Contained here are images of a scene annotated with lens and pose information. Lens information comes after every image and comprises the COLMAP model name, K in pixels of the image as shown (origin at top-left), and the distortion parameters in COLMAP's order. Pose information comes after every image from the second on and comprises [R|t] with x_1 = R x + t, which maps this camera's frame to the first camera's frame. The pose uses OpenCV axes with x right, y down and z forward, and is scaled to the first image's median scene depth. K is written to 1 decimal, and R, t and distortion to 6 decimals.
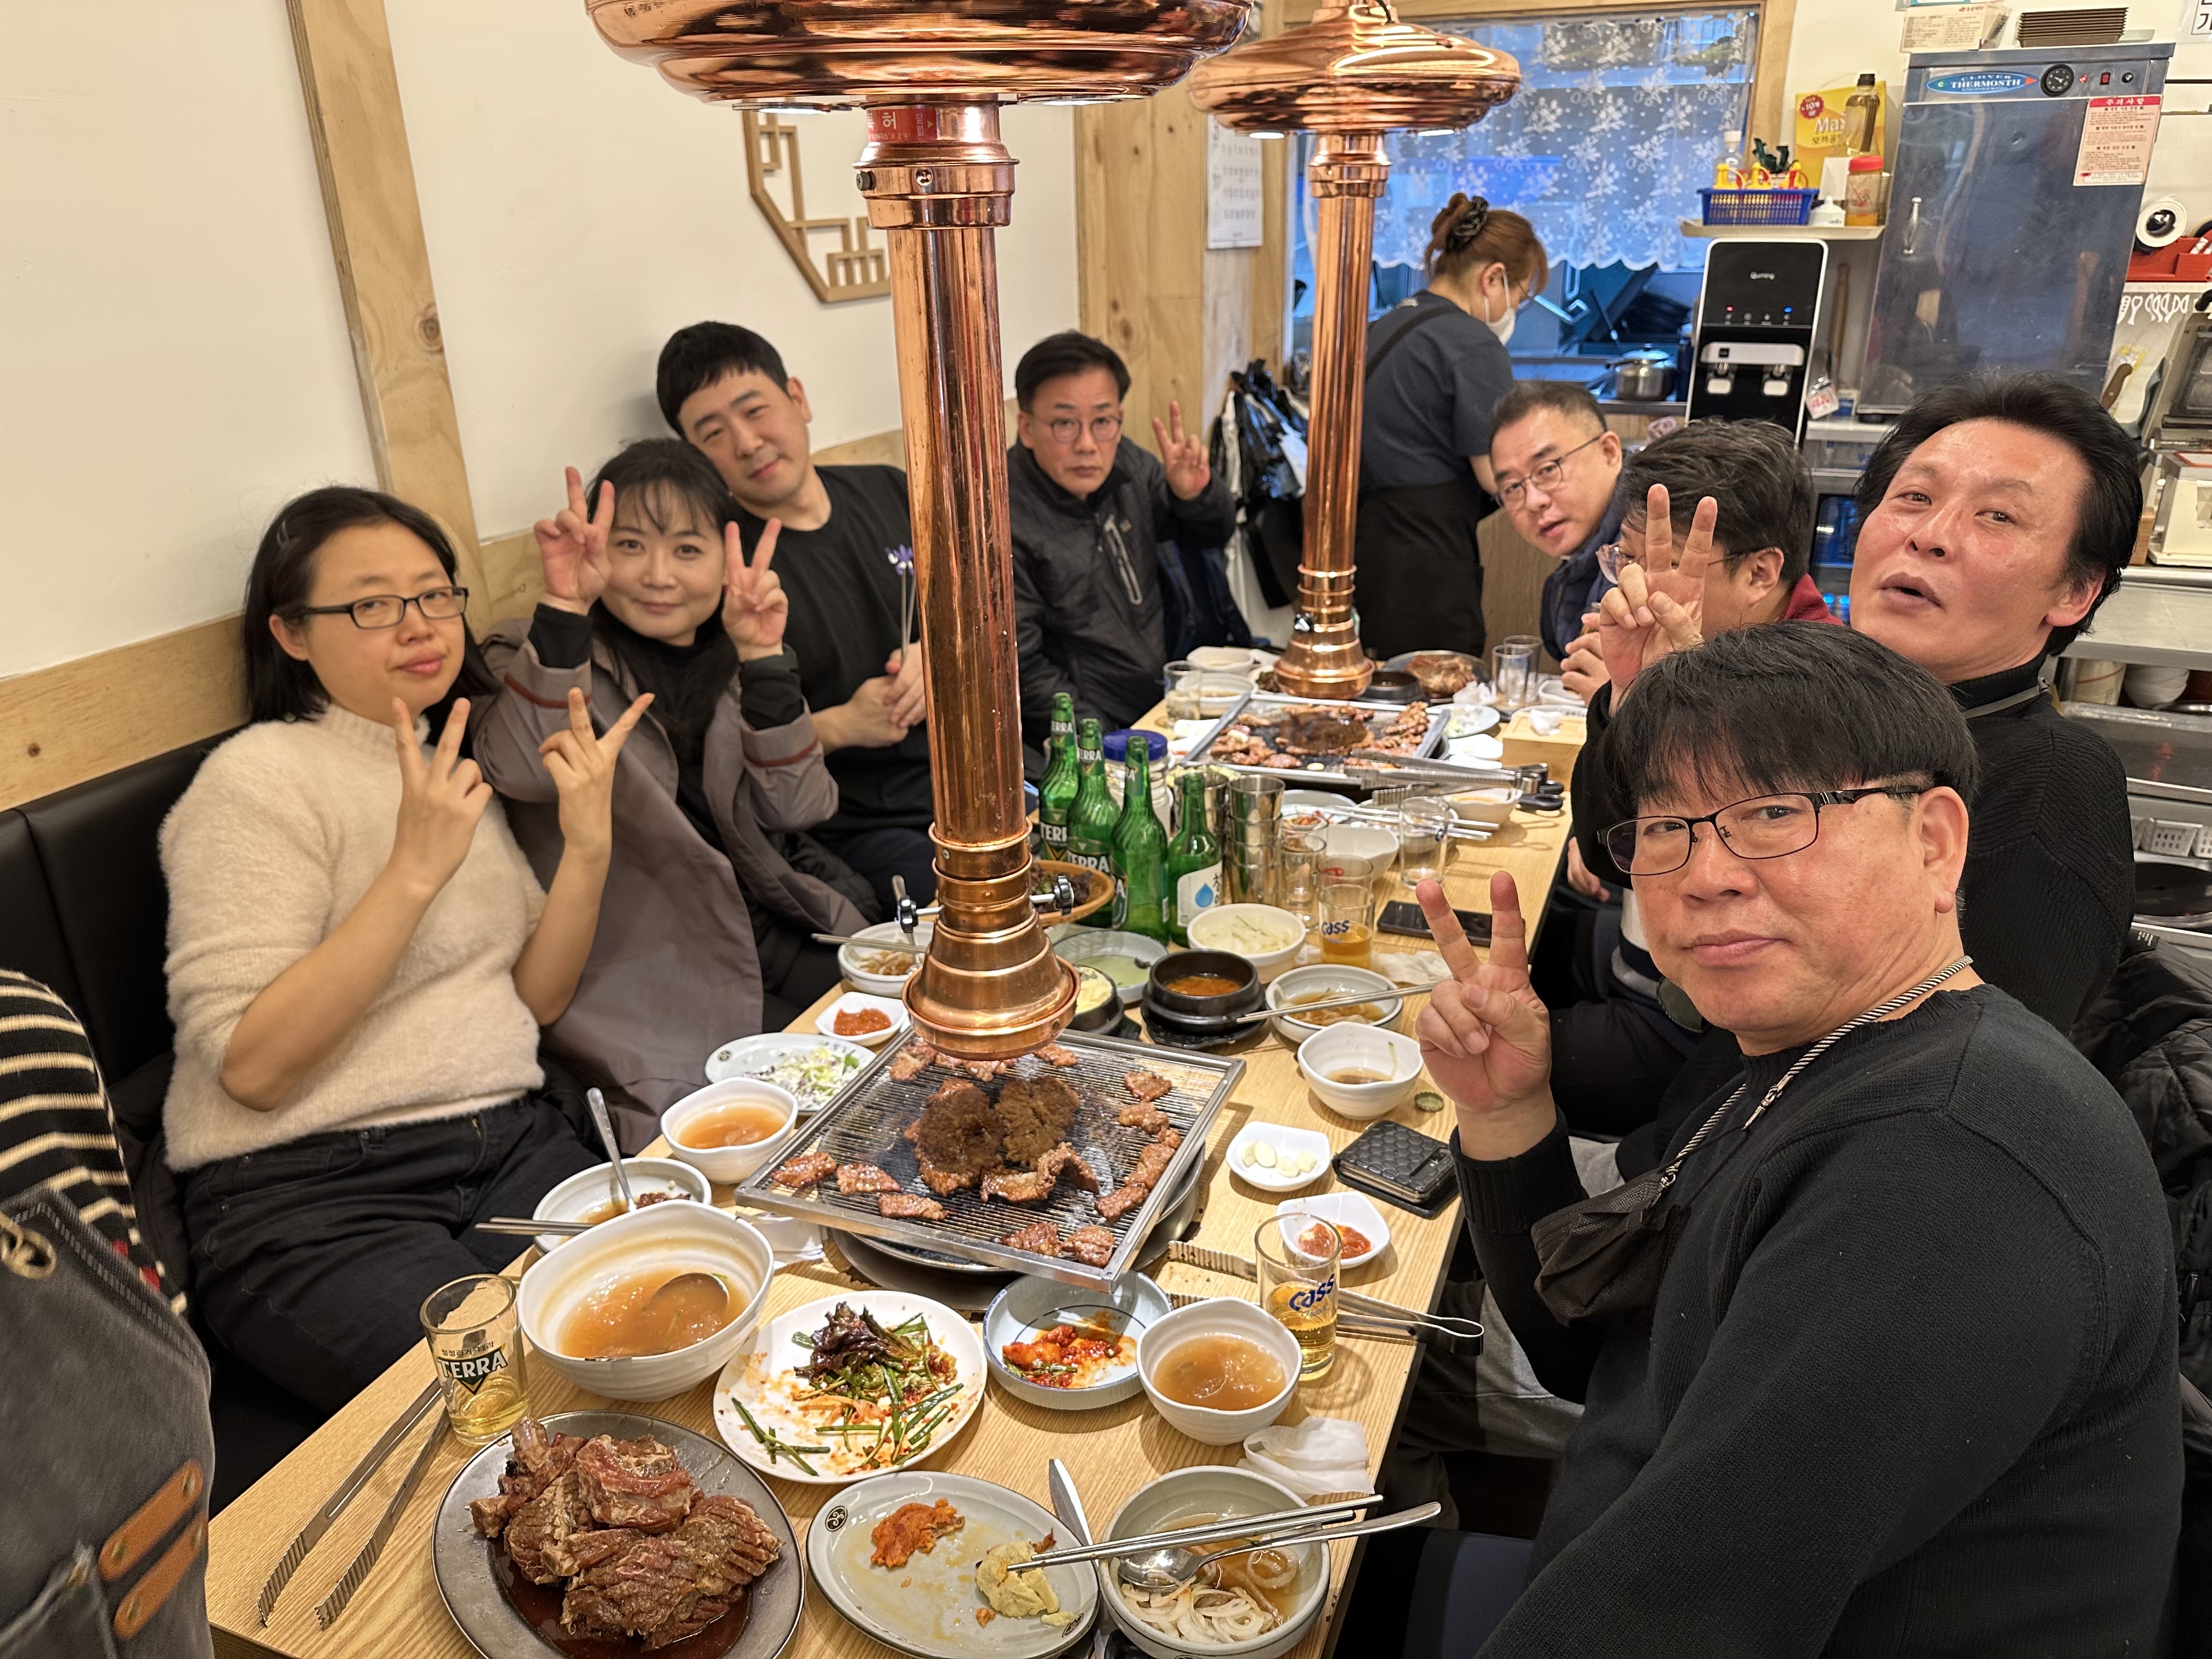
lens RADIAL K [[1572.8, 0, 1106.6], [0, 1572.8, 816.1], [0, 0, 1]] dist [0.037872, -0.056376]
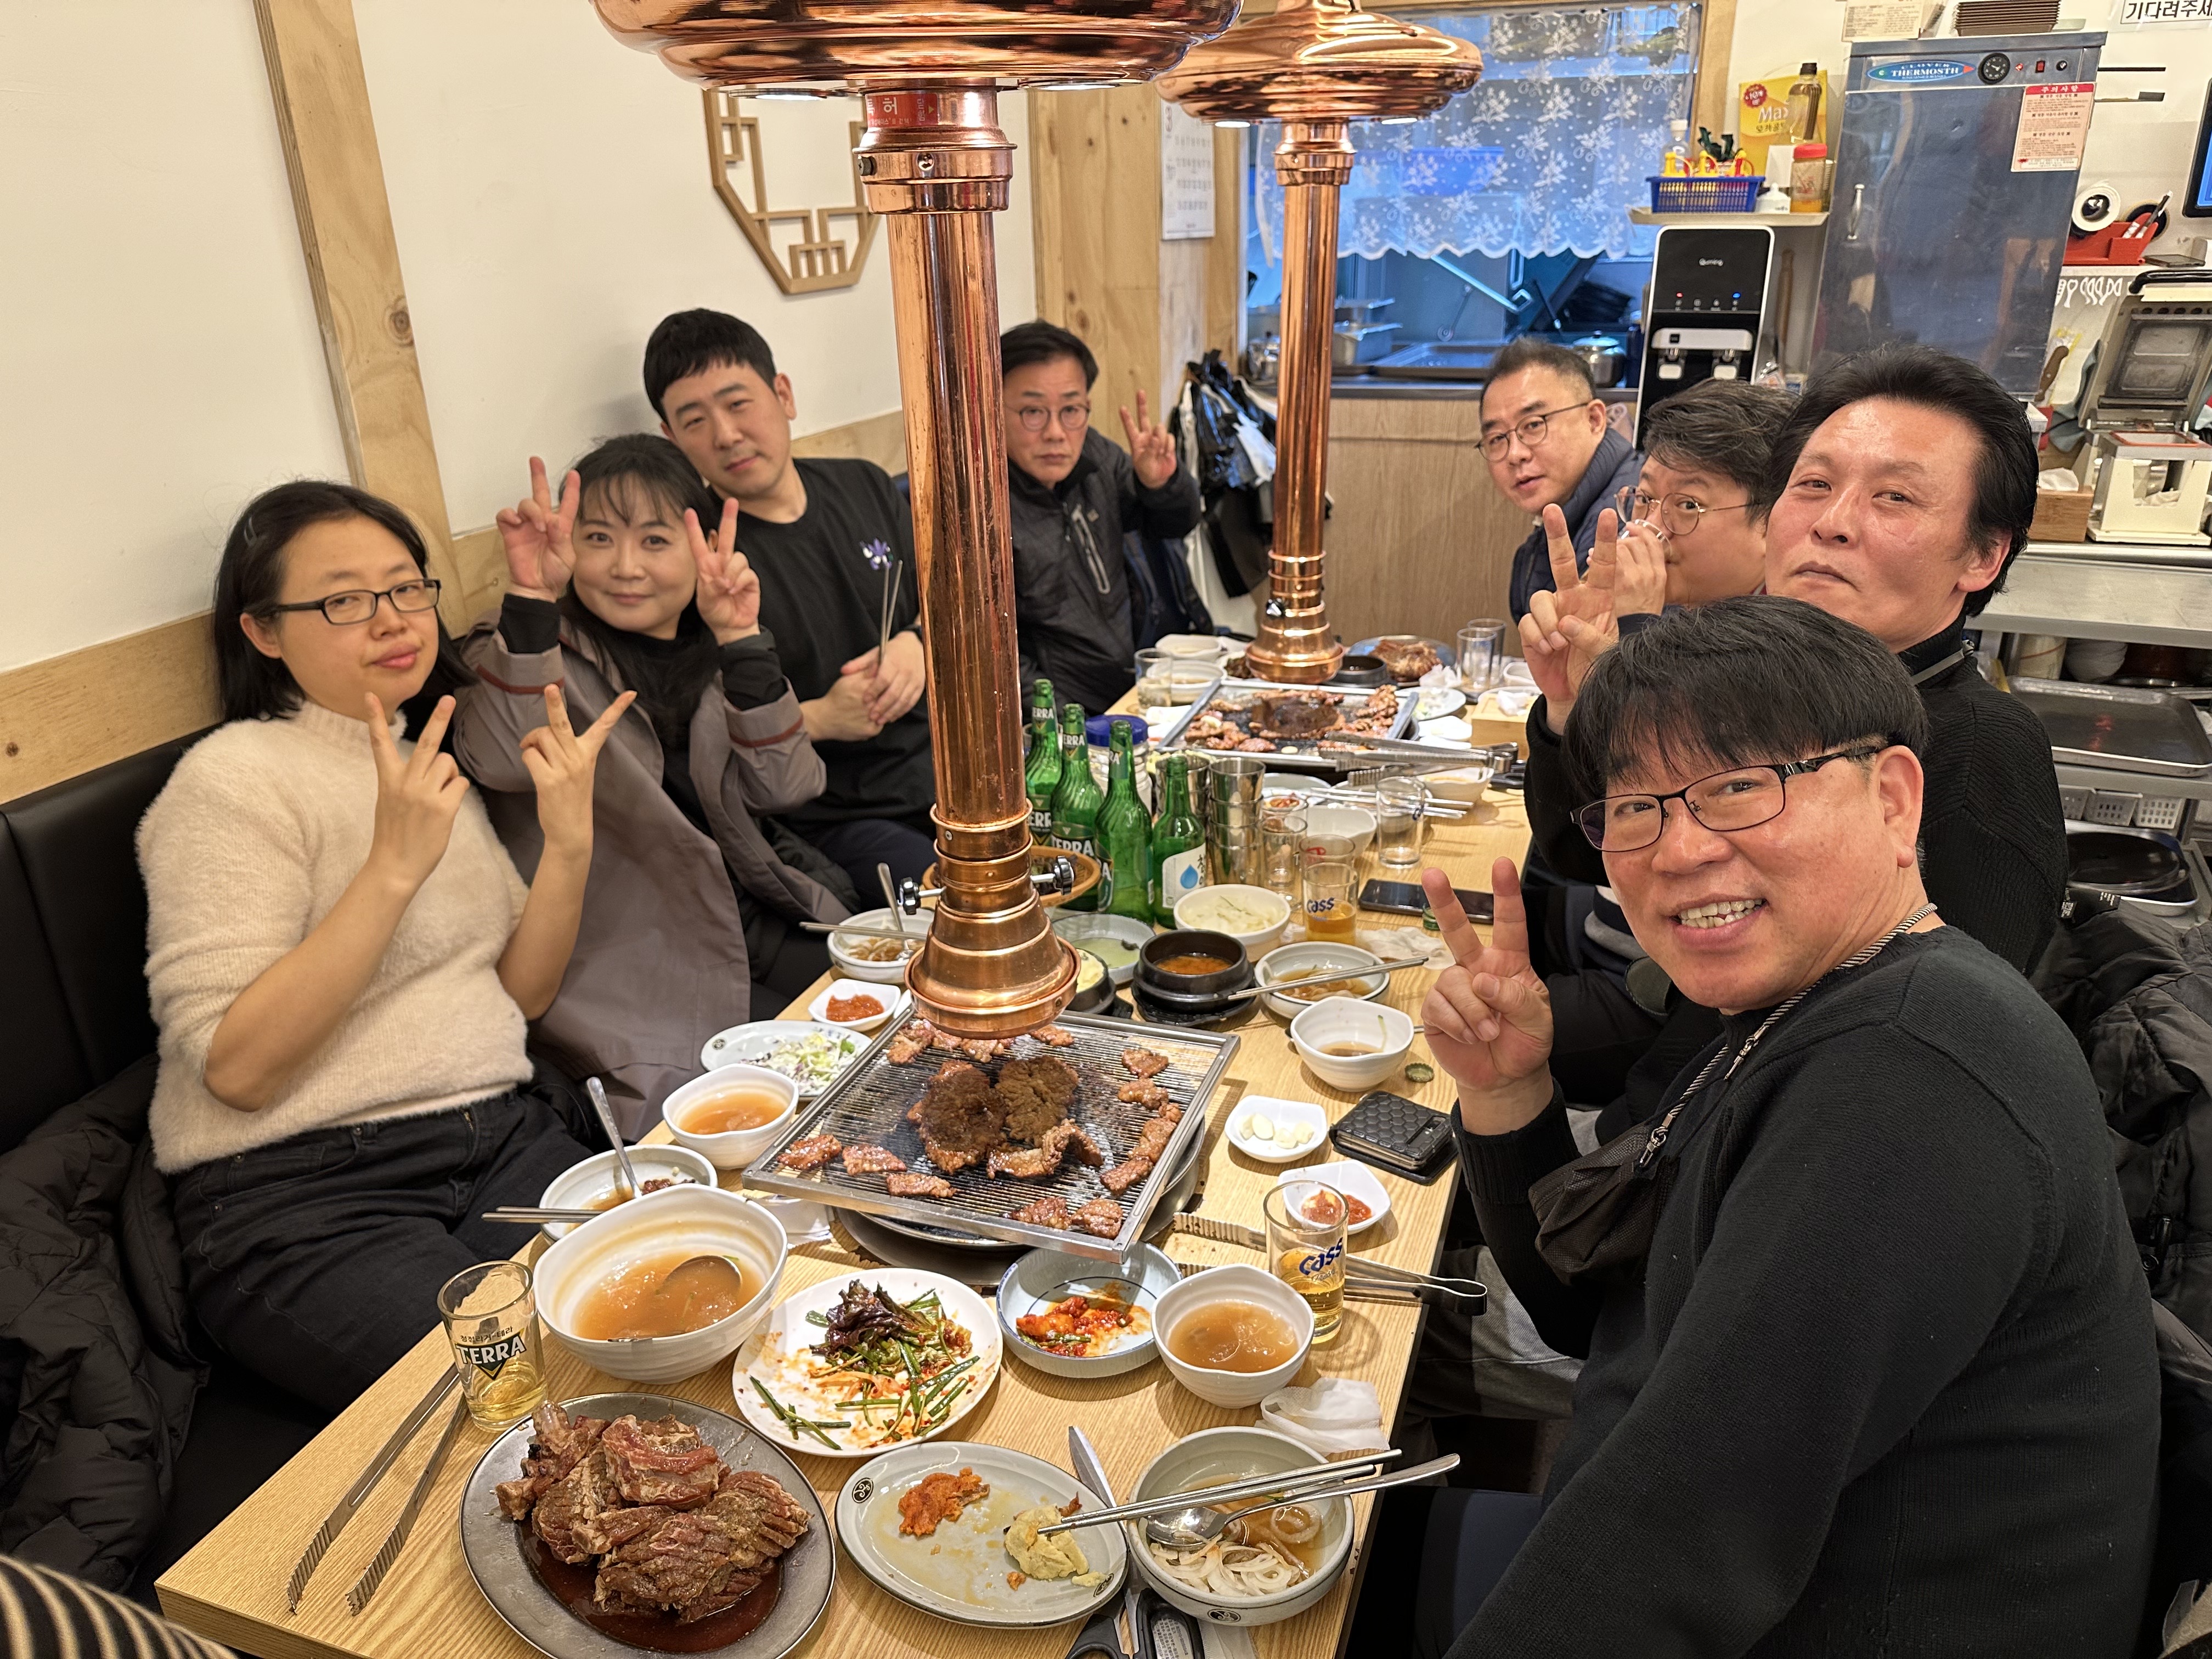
lens RADIAL K [[1569.6, 0, 1103.5], [0, 1569.6, 818.6], [0, 0, 1]] dist [0.044323, -0.067129]
pose [[0.999351, -0.017594, 0.031431, -0.023046], [0.017445, 0.999835, 0.005012, 0.006790], [-0.031514, -0.004461, 0.999493, -0.007364]]
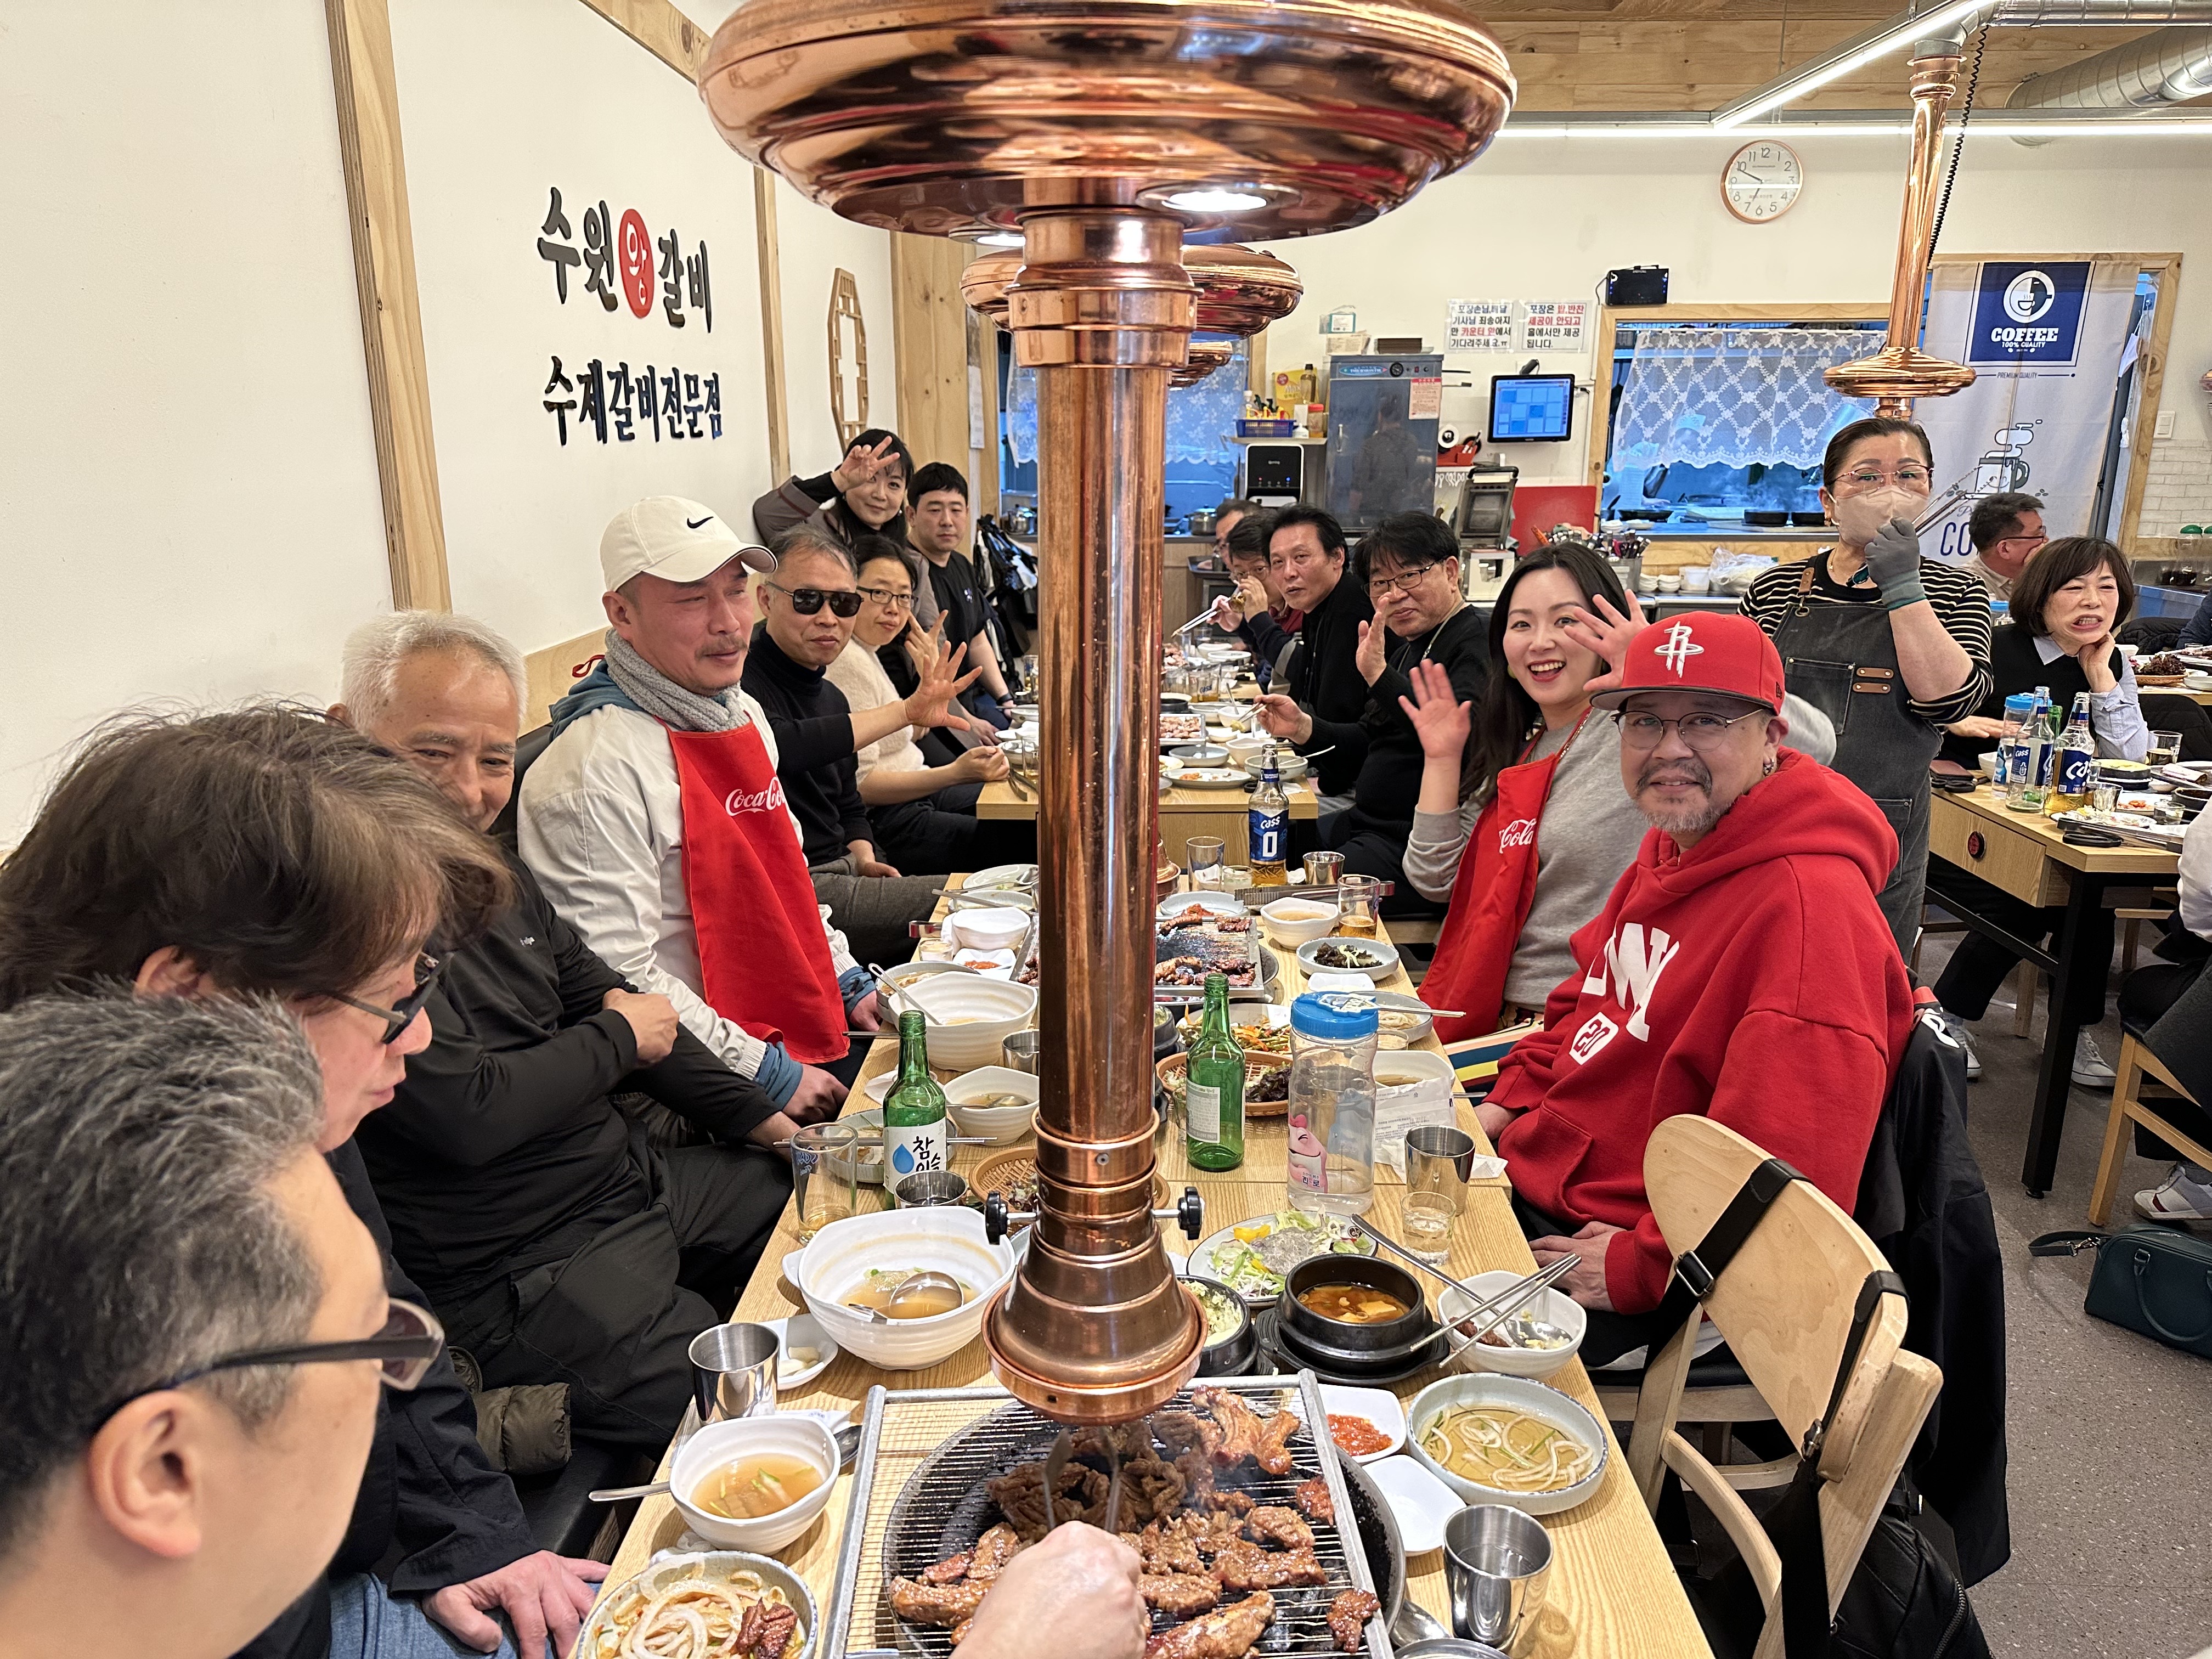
lens RADIAL K [[1566.4, 0, 1090.8], [0, 1566.4, 843.2], [0, 0, 1]] dist [0.046424, -0.065842]
pose [[0.940360, -0.067374, 0.333442, -0.803483], [0.107857, 0.988669, -0.104408, 0.509710], [-0.322629, 0.134145, 0.936972, -1.152527]]
